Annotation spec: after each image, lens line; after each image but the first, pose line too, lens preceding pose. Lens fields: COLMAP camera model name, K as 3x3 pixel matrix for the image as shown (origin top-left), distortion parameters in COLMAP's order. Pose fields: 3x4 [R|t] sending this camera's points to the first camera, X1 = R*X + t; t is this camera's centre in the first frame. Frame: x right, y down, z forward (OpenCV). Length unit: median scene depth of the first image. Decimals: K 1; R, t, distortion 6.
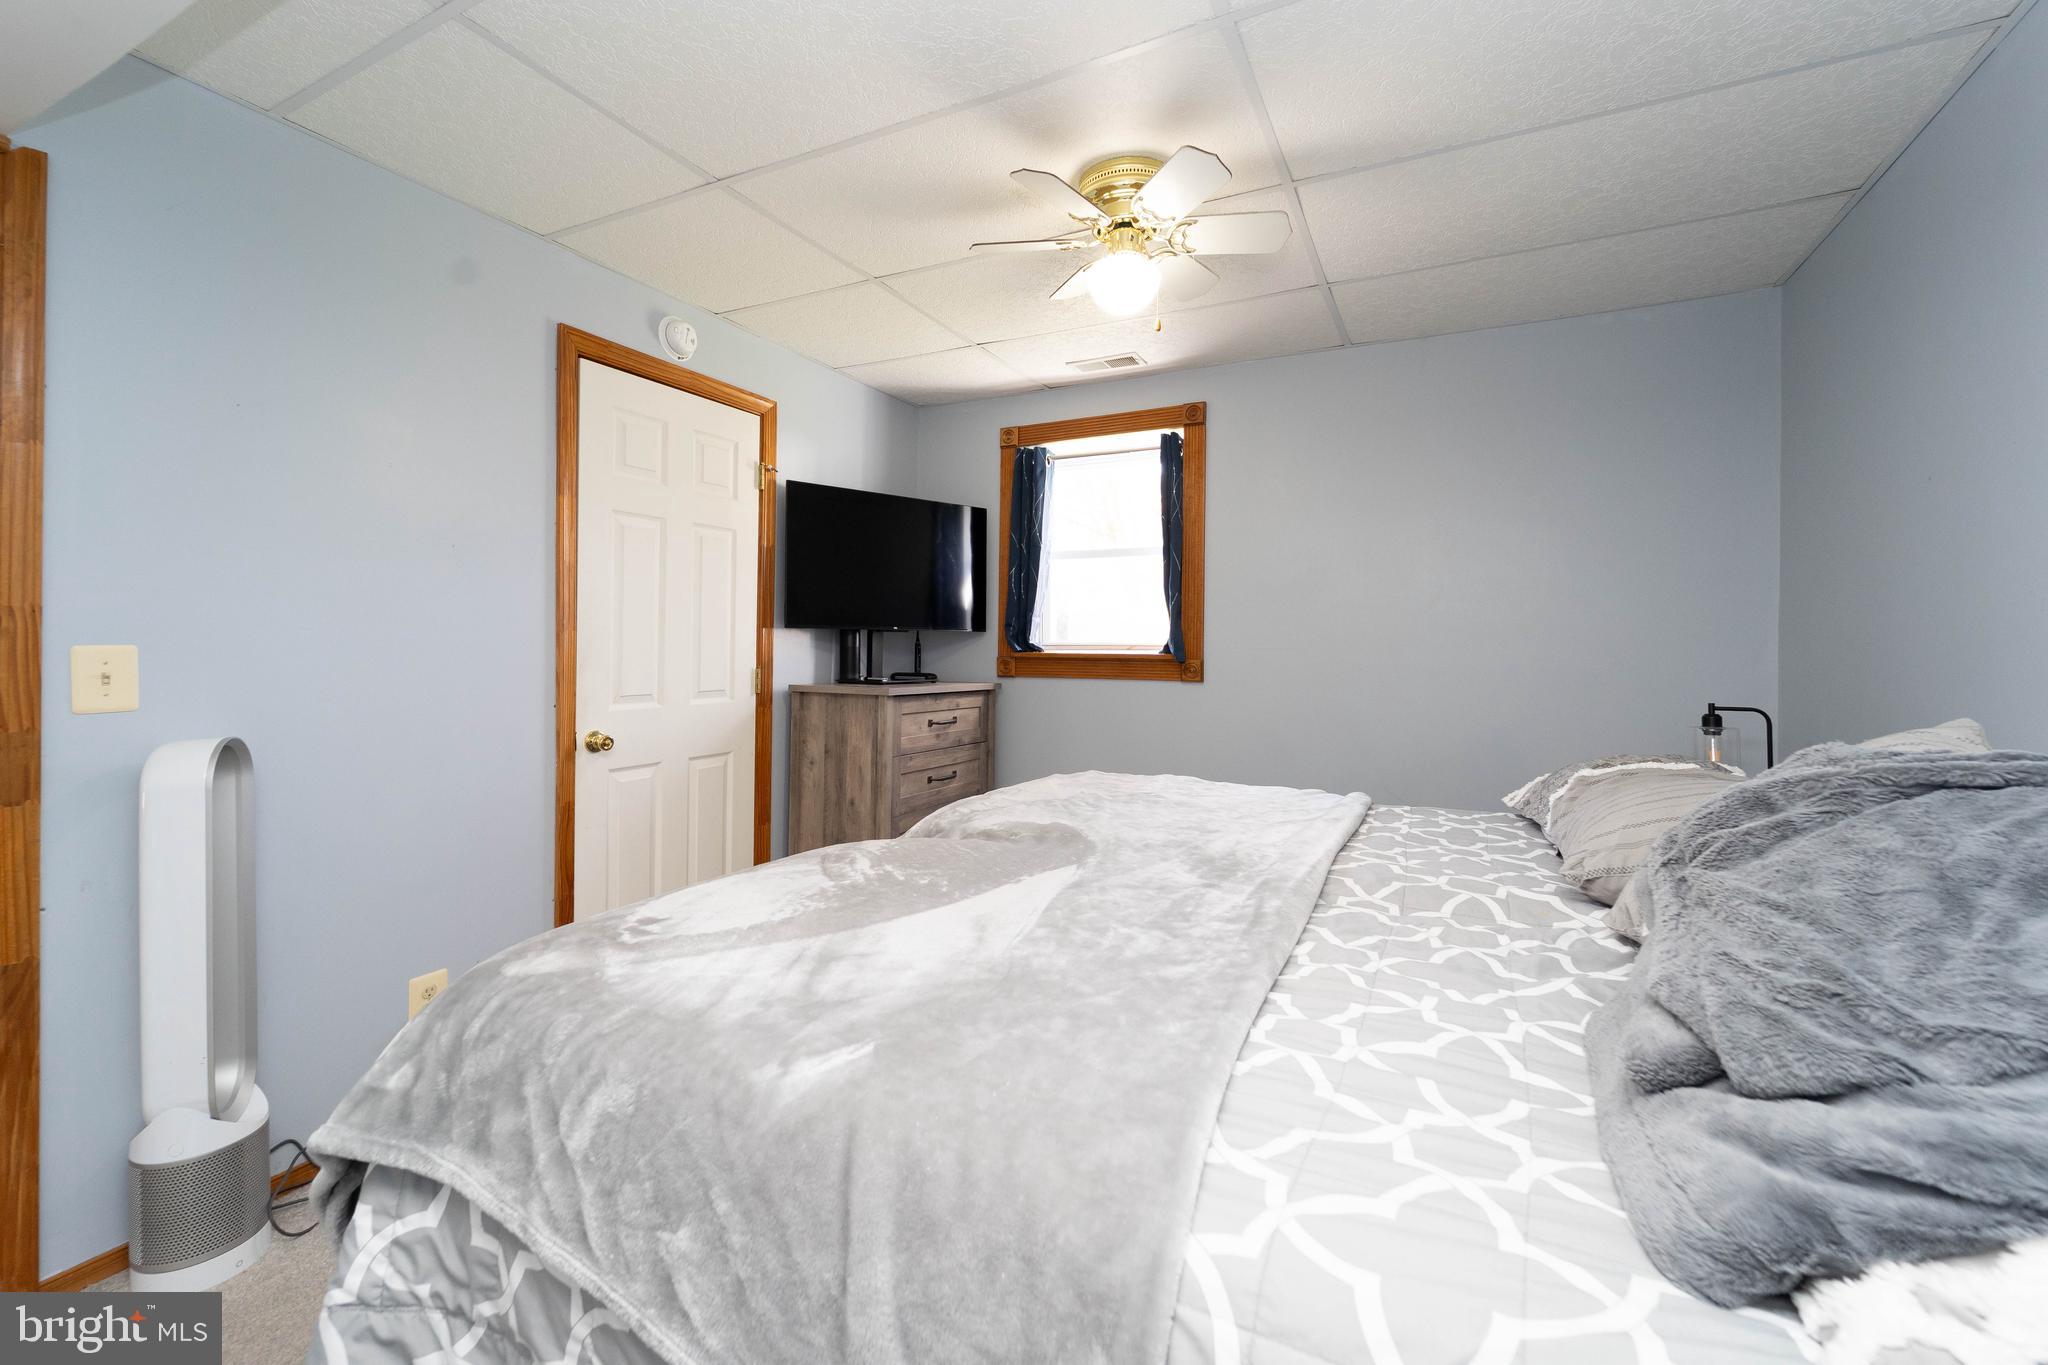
lens RADIAL K [[828.1, 0, 1024.0], [0, 828.1, 682.5], [0, 0, 1]] dist [-0.001266, -0.000077]
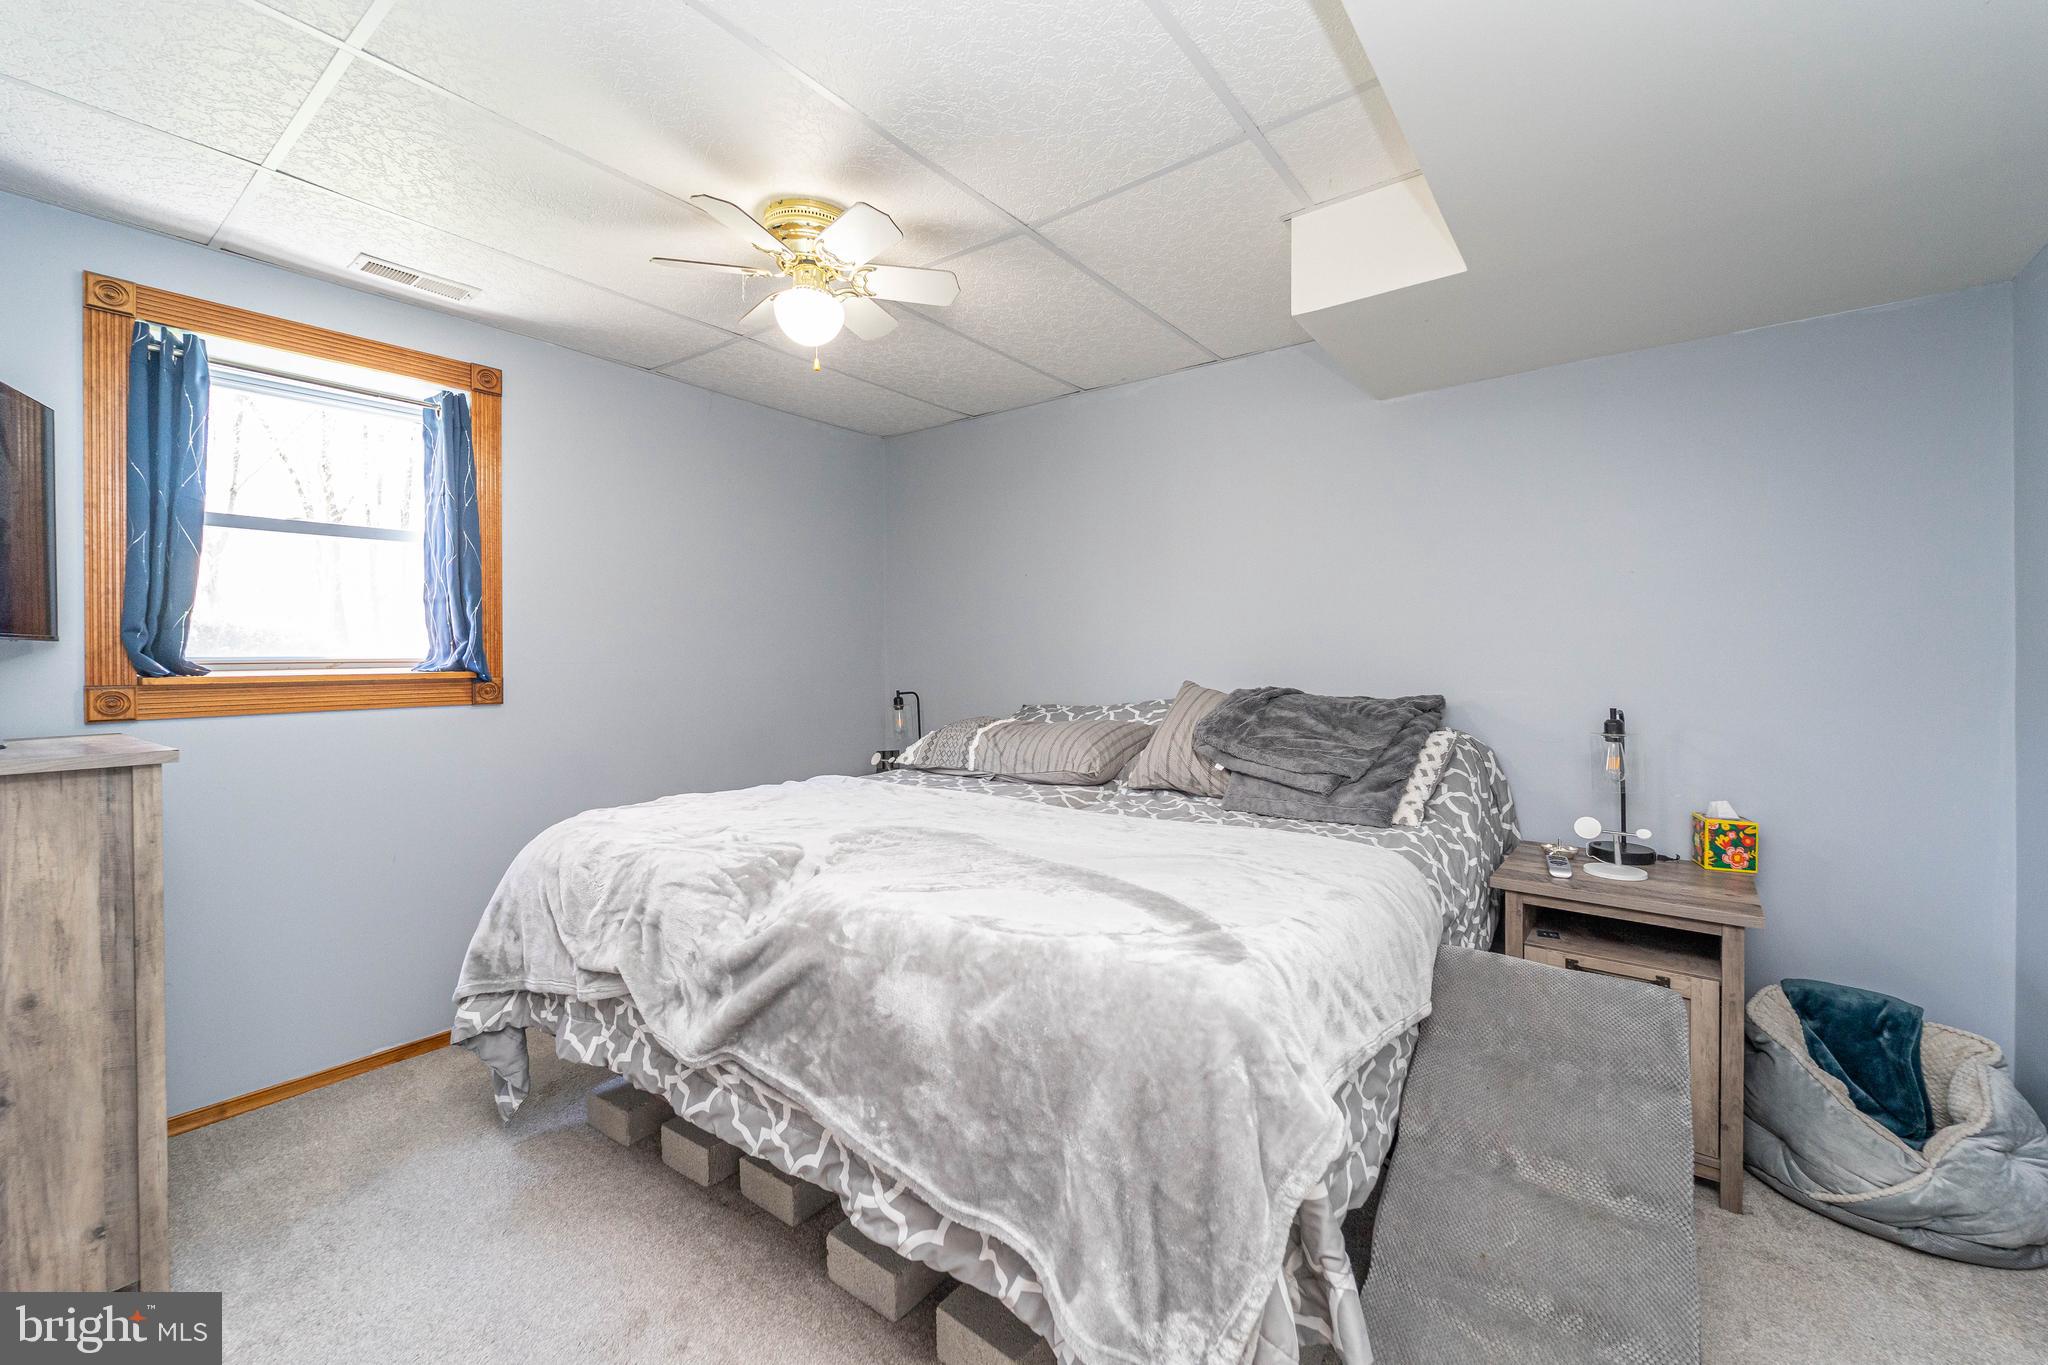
lens RADIAL K [[828.1, 0, 1024.0], [0, 828.1, 682.5], [0, 0, 1]] dist [-0.001266, -0.000077]
pose [[0.188157, -0.041828, 0.981248, -0.485133], [0.048834, 0.998255, 0.033189, -0.021841], [-0.980924, 0.041673, 0.189872, 0.306801]]
